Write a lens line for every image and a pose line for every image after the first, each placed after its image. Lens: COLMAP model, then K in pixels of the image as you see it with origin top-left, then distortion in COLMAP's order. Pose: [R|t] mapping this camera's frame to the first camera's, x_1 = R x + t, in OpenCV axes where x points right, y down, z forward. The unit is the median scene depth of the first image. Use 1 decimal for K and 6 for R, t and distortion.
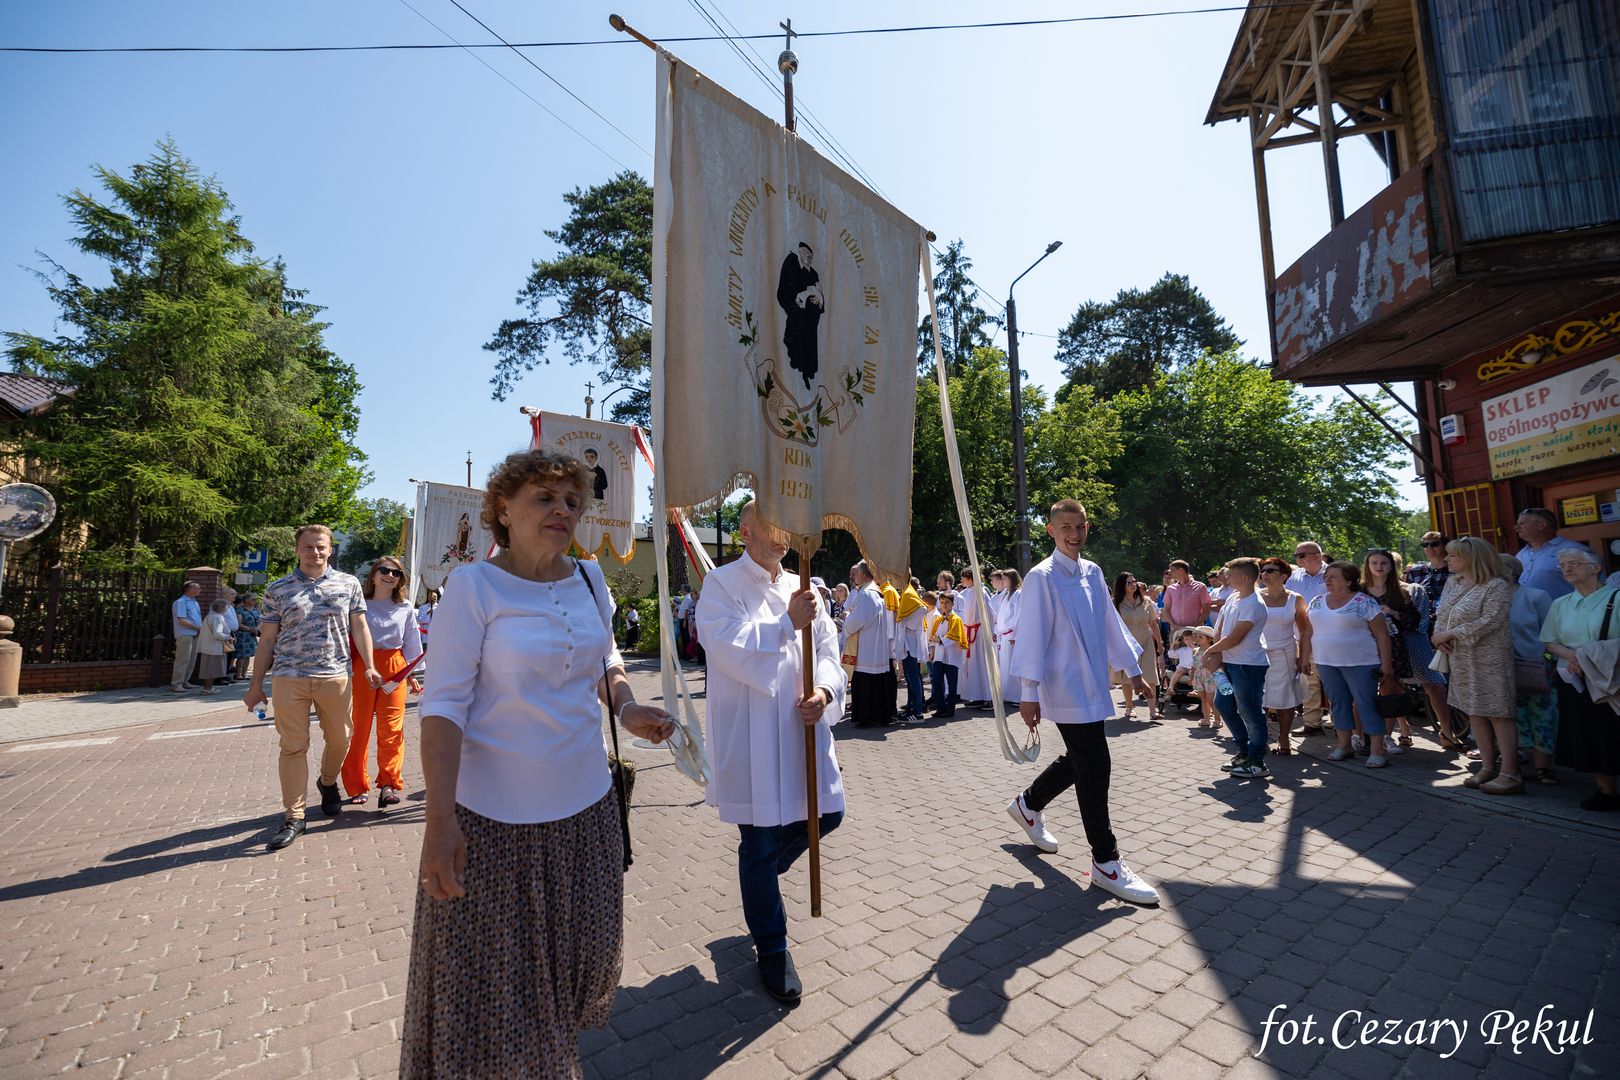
lens RADIAL K [[680.4, 0, 802.9], [0, 680.4, 536.1], [0, 0, 1]] dist [0.009140, -0.001044]
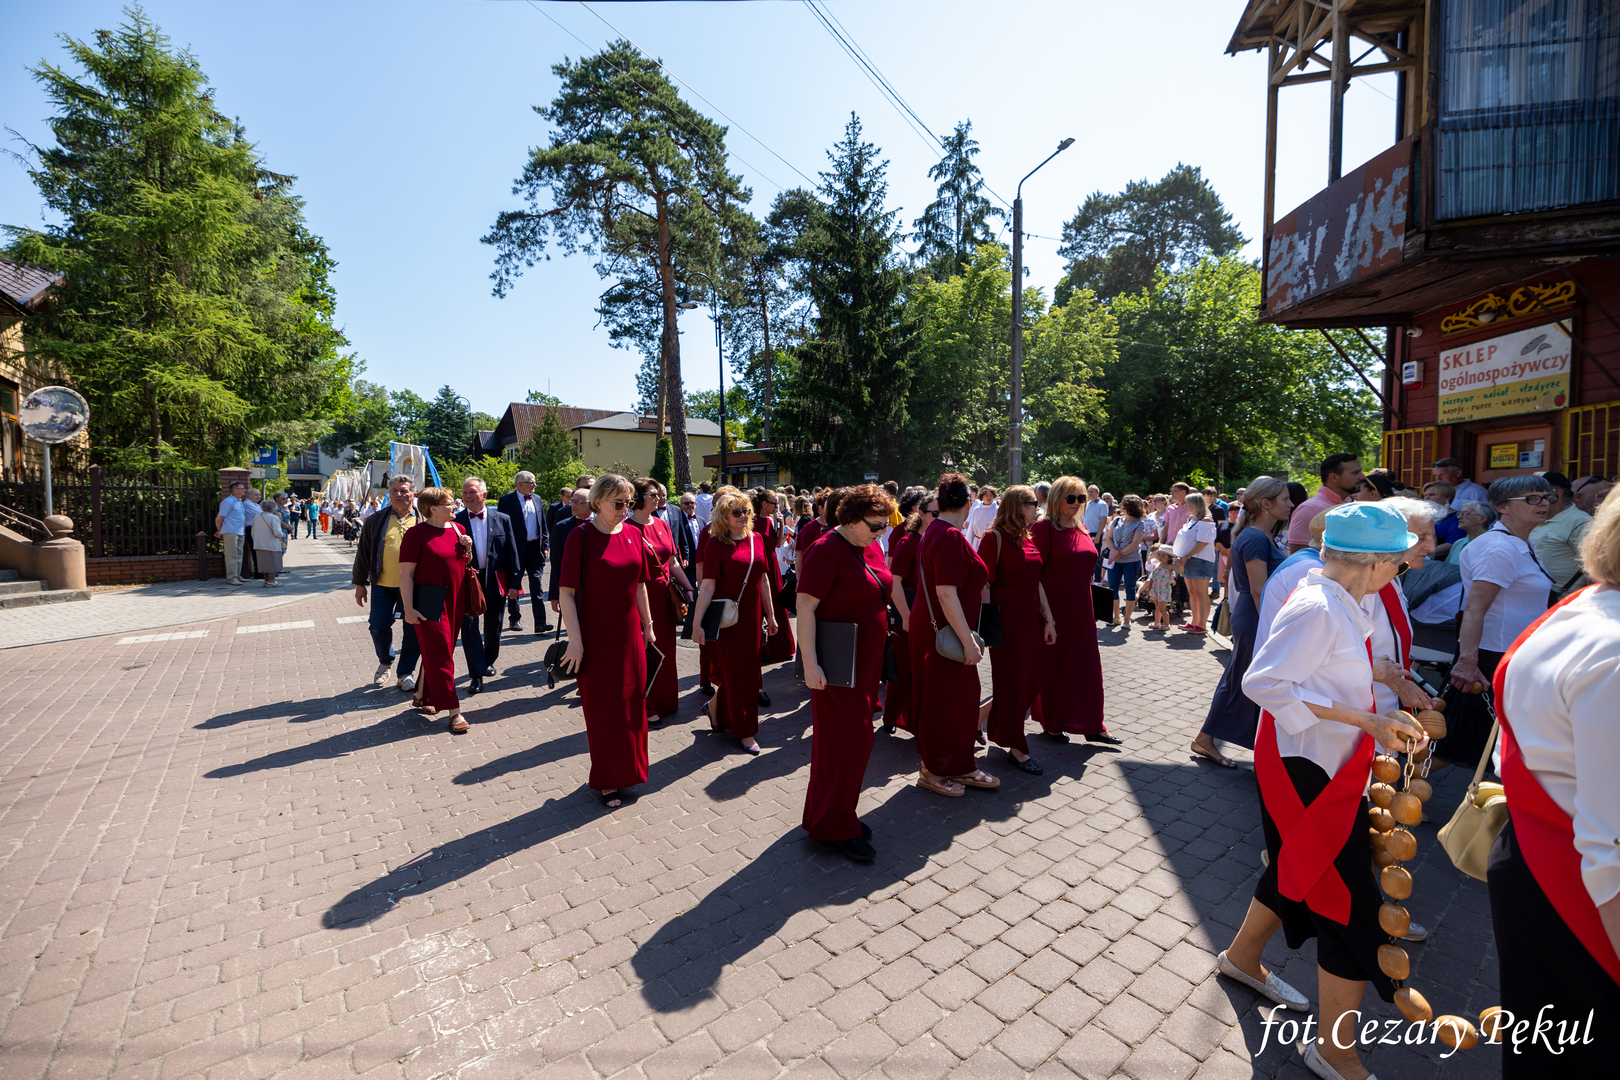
lens RADIAL K [[680.4, 0, 805.3], [0, 680.4, 532.6], [0, 0, 1]] dist [0.009140, -0.001044]
pose [[0.999615, 0.012772, 0.024645, -0.025340], [-0.016493, 0.987426, 0.157217, -0.028333], [-0.022327, -0.157563, 0.987257, -0.050081]]
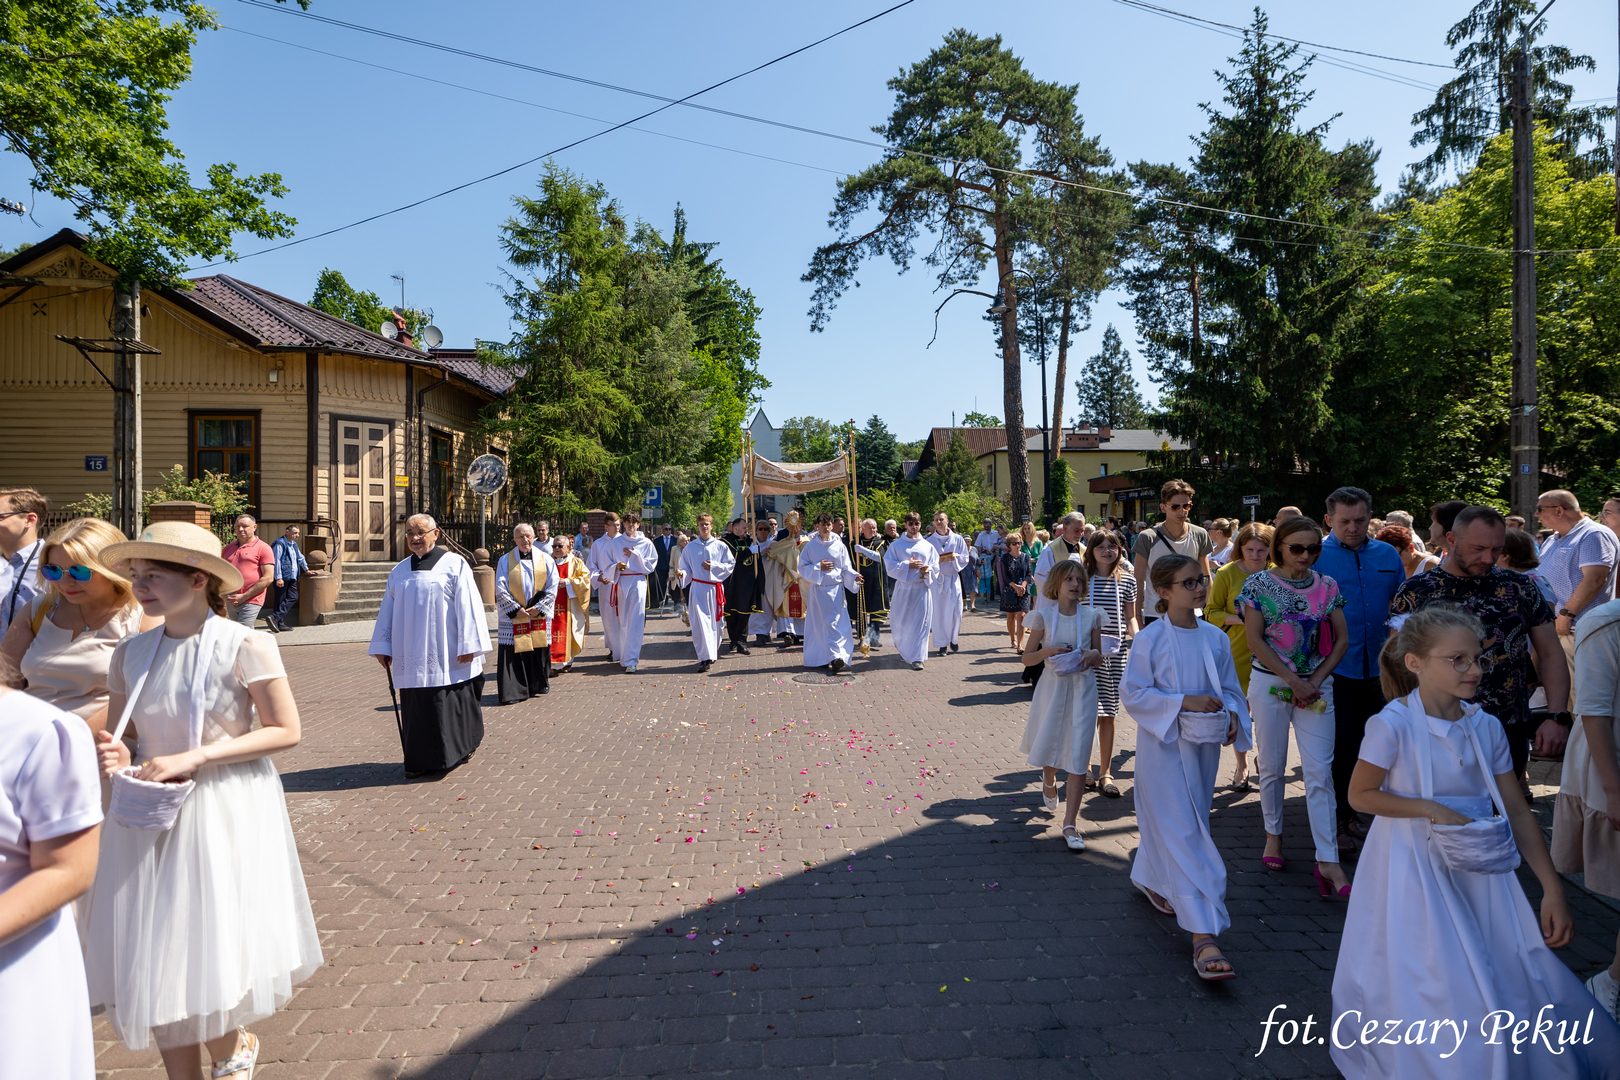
lens RADIAL K [[838.4, 0, 804.6], [0, 838.4, 538.6], [0, 0, 1]] dist [-0.001421, 0.003966]
pose [[0.837435, 0.008766, -0.546466, 0.231755], [0.055424, 0.993355, 0.100870, -0.029183], [0.543719, -0.114760, 0.831385, -0.061128]]
